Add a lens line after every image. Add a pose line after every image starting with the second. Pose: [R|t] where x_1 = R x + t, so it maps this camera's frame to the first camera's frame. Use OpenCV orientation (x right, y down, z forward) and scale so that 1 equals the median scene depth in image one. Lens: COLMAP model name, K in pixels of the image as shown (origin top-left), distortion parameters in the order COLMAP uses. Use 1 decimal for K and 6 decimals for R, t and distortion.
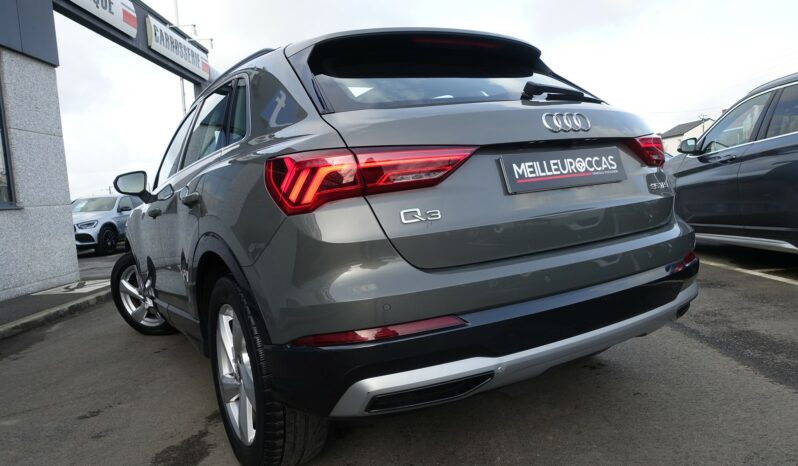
lens RADIAL K [[542.1, 0, 399.0], [0, 542.1, 233.0], [0, 0, 1]] dist [-0.012156, -0.005627]
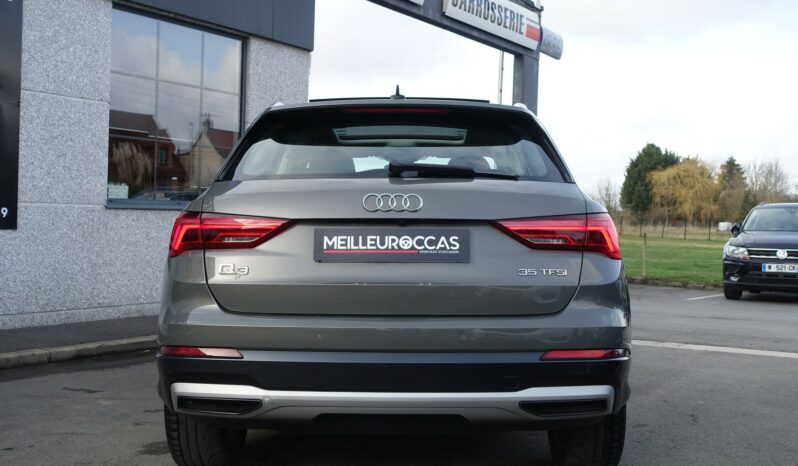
lens RADIAL K [[901.5, 0, 399.0], [0, 901.5, 233.0], [0, 0, 1]] dist [-0.018336, -0.011918]
pose [[0.834356, 0.105358, -0.541063, 1.311193], [-0.128953, 0.991634, -0.005760, -0.134748], [0.535930, 0.074578, 0.840962, -0.520769]]
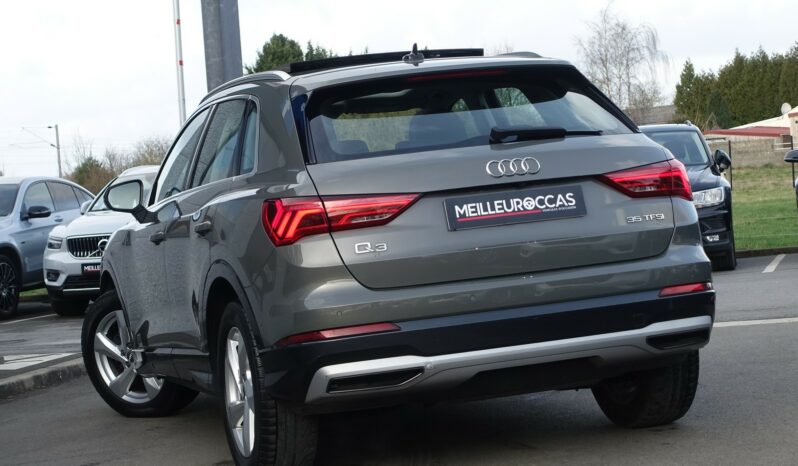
lens RADIAL K [[1804.1, 0, 399.0], [0, 1804.1, 233.0], [0, 0, 1]] dist [-0.041852, -0.048060]
pose [[0.970728, 0.006414, -0.240097, 0.997303], [-0.013141, 0.999564, -0.026425, 0.040683], [0.239822, 0.028807, 0.970389, -2.789627]]
